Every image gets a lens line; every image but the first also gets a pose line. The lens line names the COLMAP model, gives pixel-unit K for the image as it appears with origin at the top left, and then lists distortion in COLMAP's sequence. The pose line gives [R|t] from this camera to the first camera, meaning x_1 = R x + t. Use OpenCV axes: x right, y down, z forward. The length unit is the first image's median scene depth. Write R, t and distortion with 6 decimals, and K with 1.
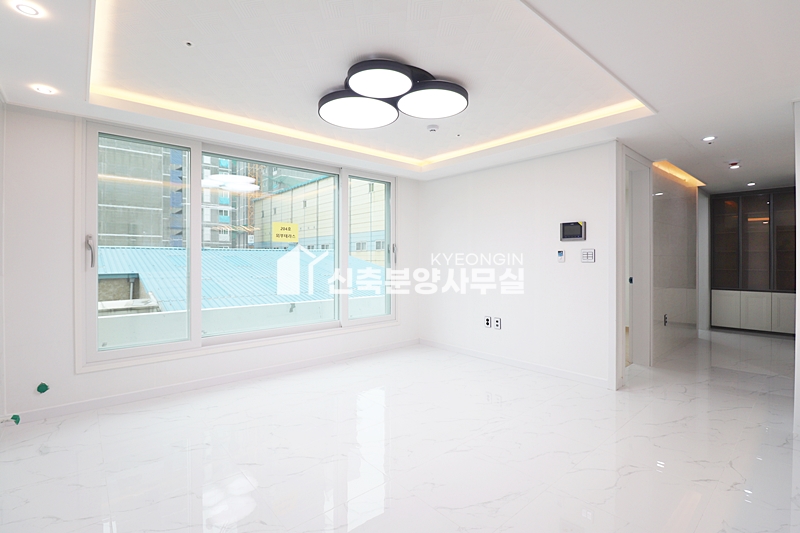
lens RADIAL K [[375.2, 0, 400.3], [0, 375.2, 262.8], [0, 0, 1]] dist [-0.015933, -0.001790]
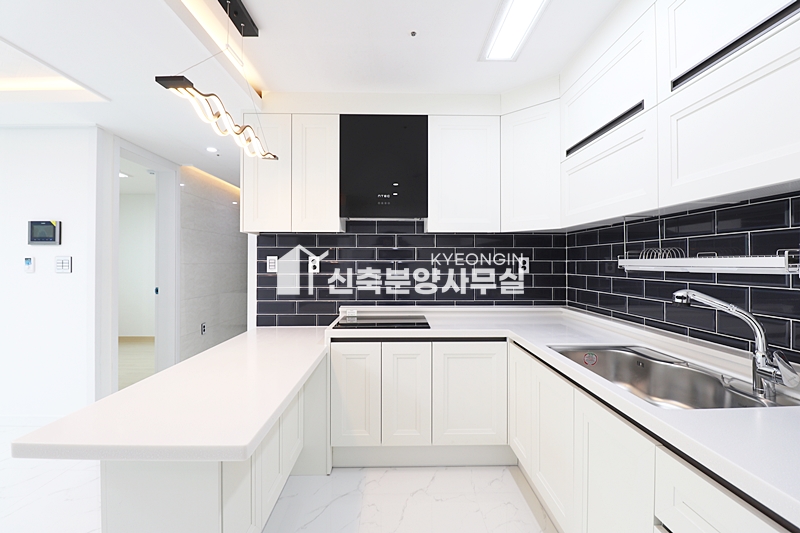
lens RADIAL K [[375.2, 0, 401.8], [0, 375.2, 264.4], [0, 0, 1]] dist [-0.015933, -0.001790]
pose [[0.640412, -0.000657, 0.768031, 0.348928], [0.002470, 0.999996, -0.001204, -0.016159], [-0.768028, 0.002669, 0.640411, -0.053343]]
